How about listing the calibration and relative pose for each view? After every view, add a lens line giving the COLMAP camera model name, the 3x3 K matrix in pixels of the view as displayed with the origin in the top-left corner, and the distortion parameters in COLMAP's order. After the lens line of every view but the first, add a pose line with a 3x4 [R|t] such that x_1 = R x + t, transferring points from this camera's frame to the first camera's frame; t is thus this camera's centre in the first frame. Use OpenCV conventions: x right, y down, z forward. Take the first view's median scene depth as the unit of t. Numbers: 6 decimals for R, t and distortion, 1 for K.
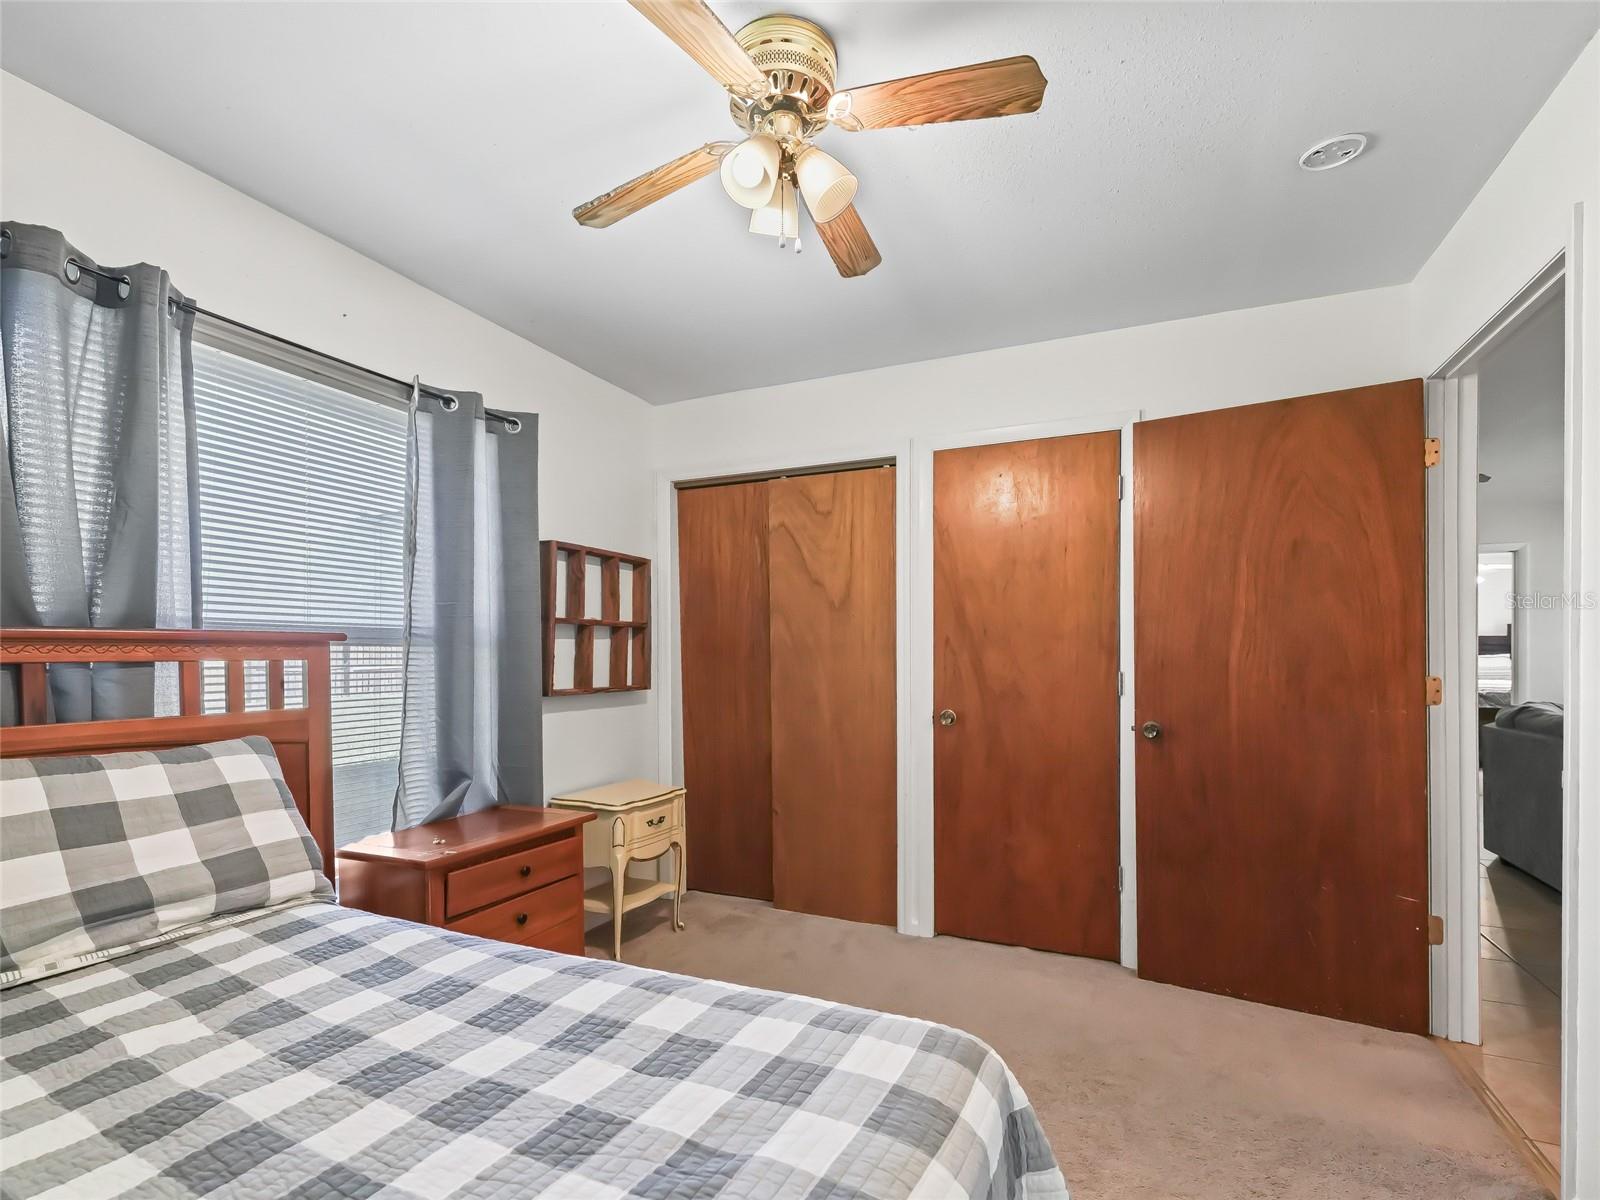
lens RADIAL K [[753.4, 0, 796.4], [0, 753.4, 659.1], [0, 0, 1]] dist [-0.000542, -0.000087]
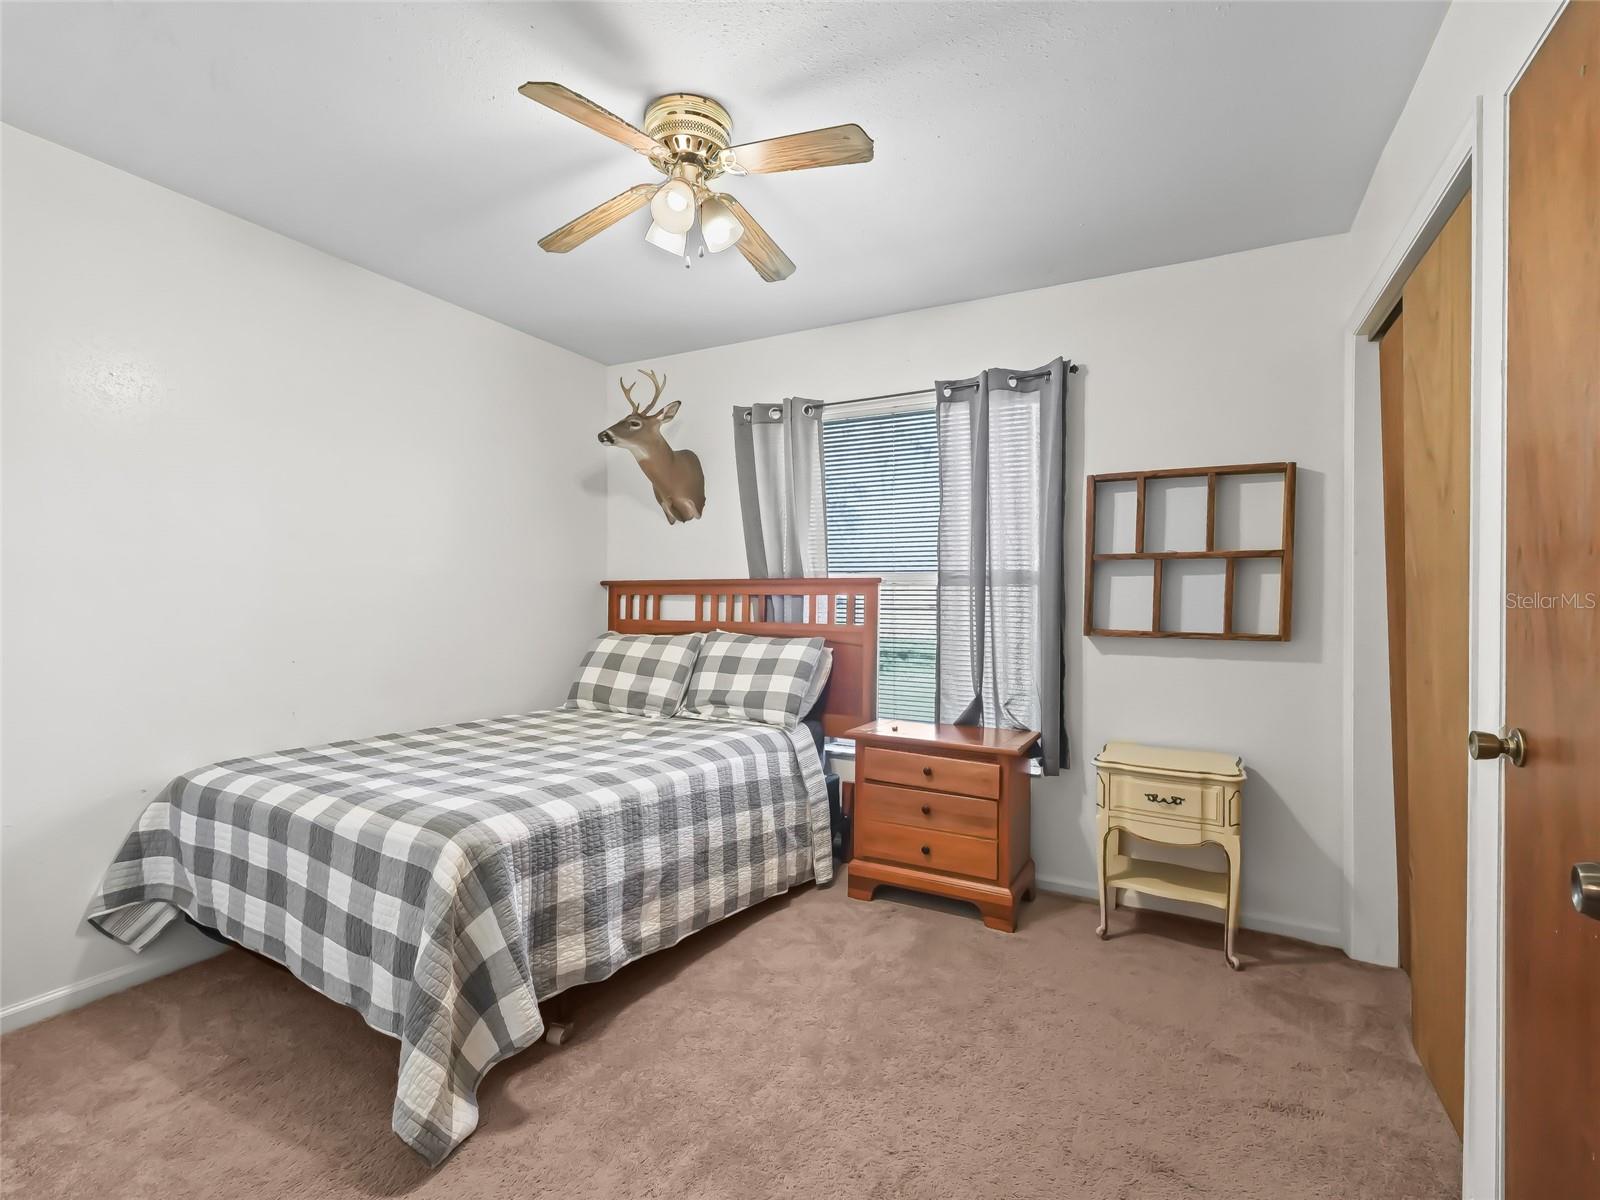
lens RADIAL K [[747.1, 0, 786.1], [0, 747.1, 592.7], [0, 0, 1]] dist [0.001705, 0.000899]
pose [[-0.081411, 0.007263, -0.996654, 0.646452], [-0.006974, 0.999945, 0.007857, -0.010416], [0.996656, 0.007591, -0.081356, 0.657431]]
